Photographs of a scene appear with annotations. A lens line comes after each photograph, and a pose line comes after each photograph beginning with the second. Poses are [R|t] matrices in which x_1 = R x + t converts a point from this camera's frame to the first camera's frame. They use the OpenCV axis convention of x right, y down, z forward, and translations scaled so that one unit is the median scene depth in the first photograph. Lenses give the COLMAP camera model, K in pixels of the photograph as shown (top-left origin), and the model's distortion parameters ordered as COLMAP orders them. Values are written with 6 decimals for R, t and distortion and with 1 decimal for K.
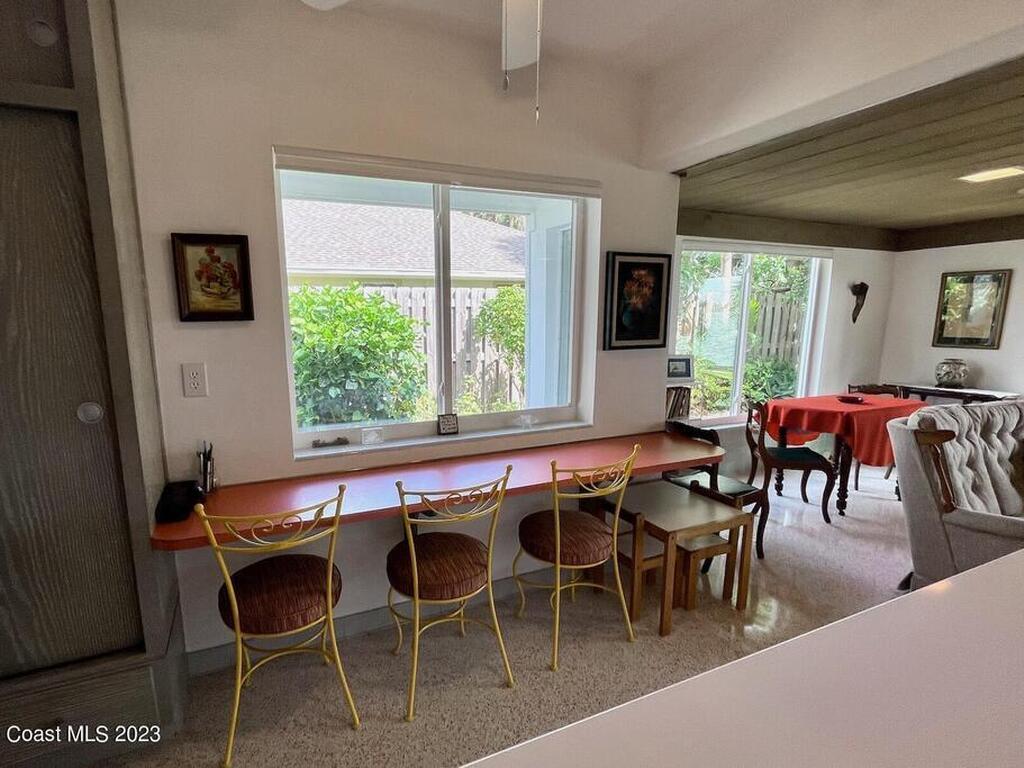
lens RADIAL K [[505.6, 0, 454.0], [0, 505.6, 401.9], [0, 0, 1]] dist [-0.000682, -0.004549]
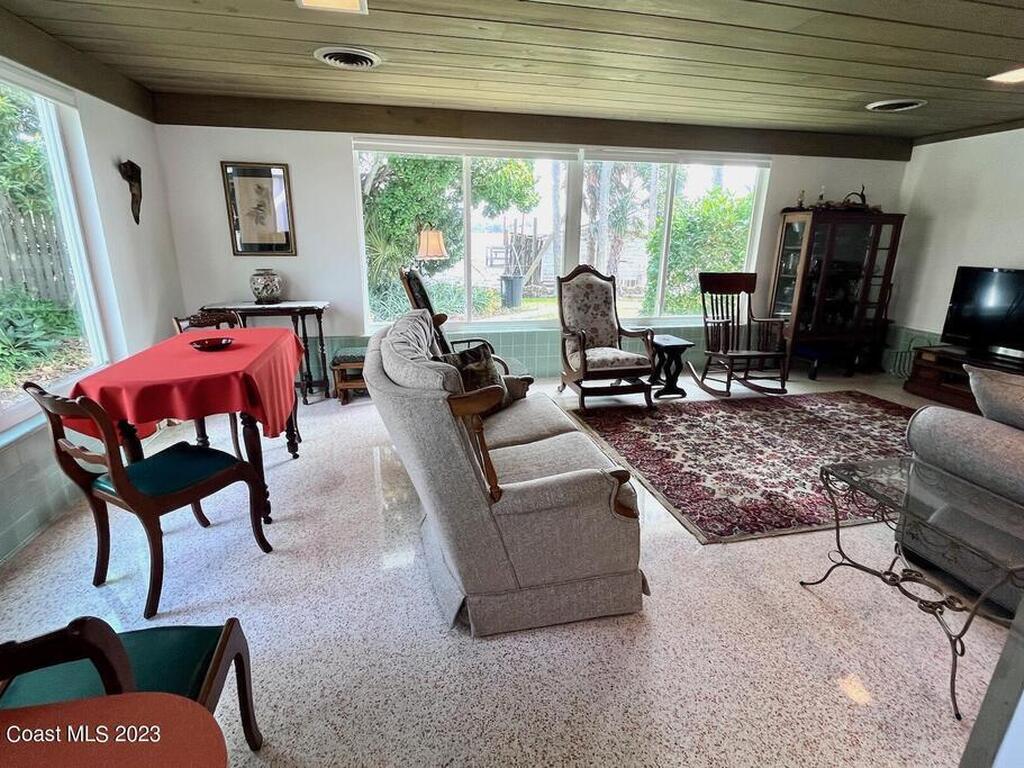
lens RADIAL K [[505.6, 0, 512.1], [0, 505.6, 385.3], [0, 0, 1]] dist [-0.000682, -0.004549]
pose [[0.176803, -0.275734, 0.944834, 0.360456], [0.150831, 0.956209, 0.250829, -0.085566], [-0.972621, 0.098163, 0.210649, 0.754355]]
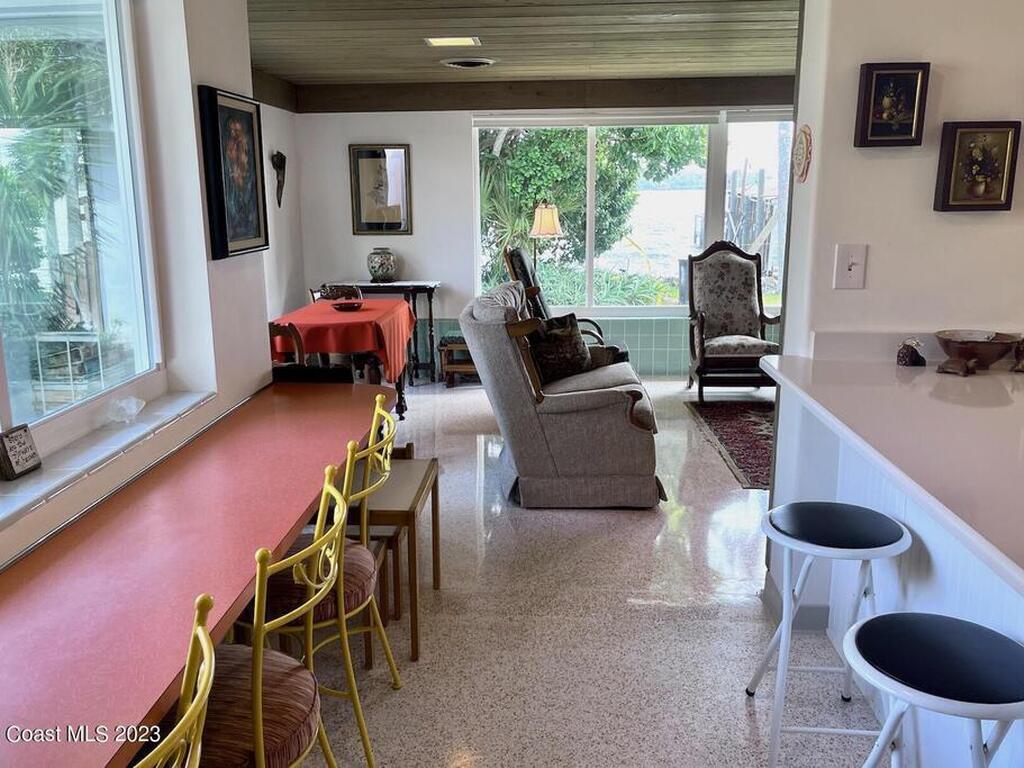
lens RADIAL K [[871.3, 0, 509.0], [0, 871.3, 375.3], [0, 0, 1]] dist [0.055720, -0.072164]
pose [[0.431768, -0.182820, 0.883263, -0.453255], [0.157725, 0.979459, 0.125630, -0.046150], [-0.888087, 0.085070, 0.451735, 0.275473]]
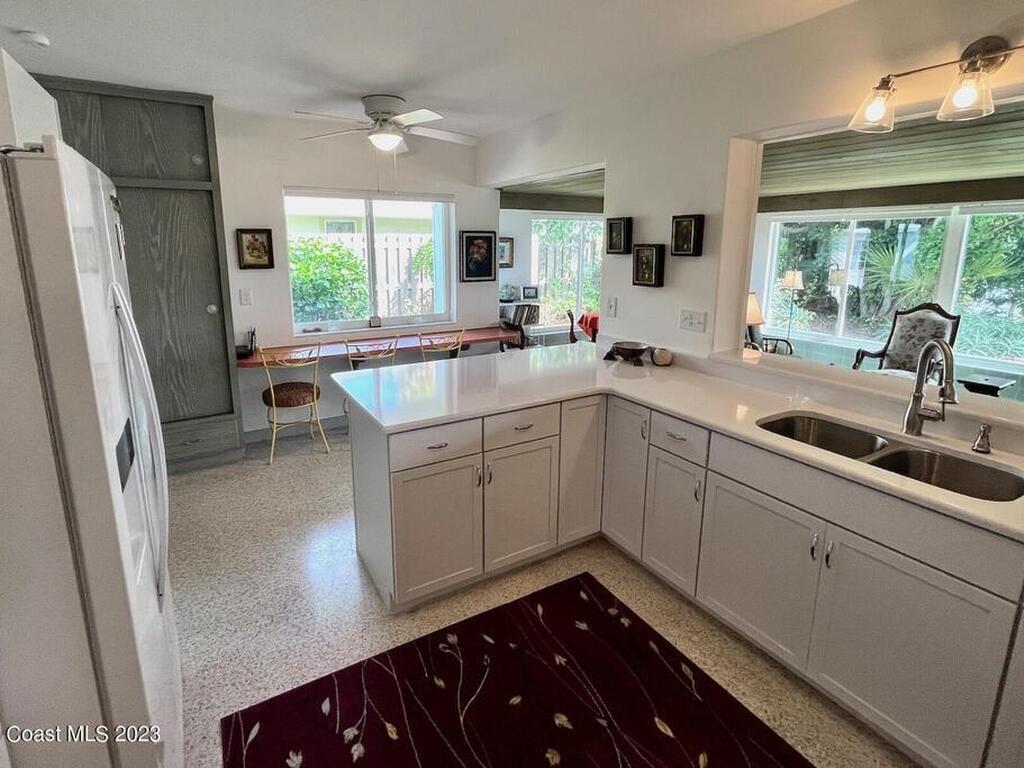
lens RADIAL K [[505.6, 0, 493.4], [0, 505.6, 347.1], [0, 0, 1]] dist [-0.000682, -0.004549]
pose [[0.990489, -0.015491, 0.136714, 0.156183], [0.011130, 0.999406, 0.032608, 0.078032], [-0.137138, -0.030777, 0.990074, -0.881171]]
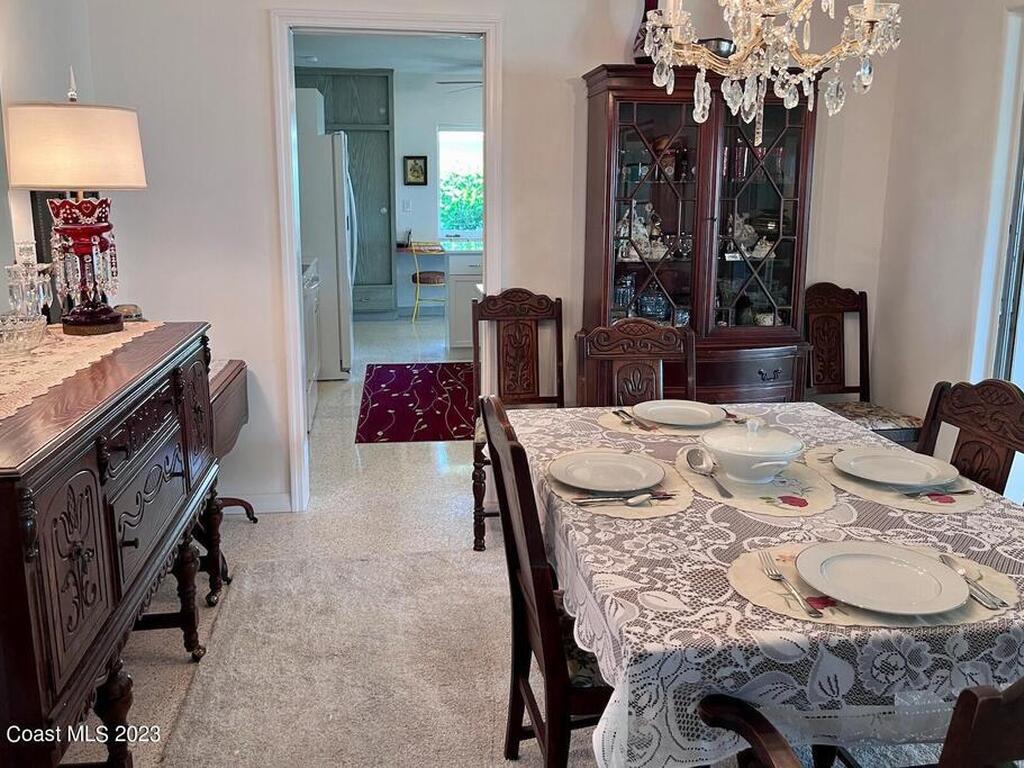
lens RADIAL K [[871.3, 0, 527.7], [0, 871.3, 368.2], [0, 0, 1]] dist [0.055720, -0.072164]
pose [[0.971640, 0.069439, -0.226040, 0.966001], [-0.061300, 0.997200, 0.042841, 0.447159], [0.228382, -0.027770, 0.973176, -2.666709]]
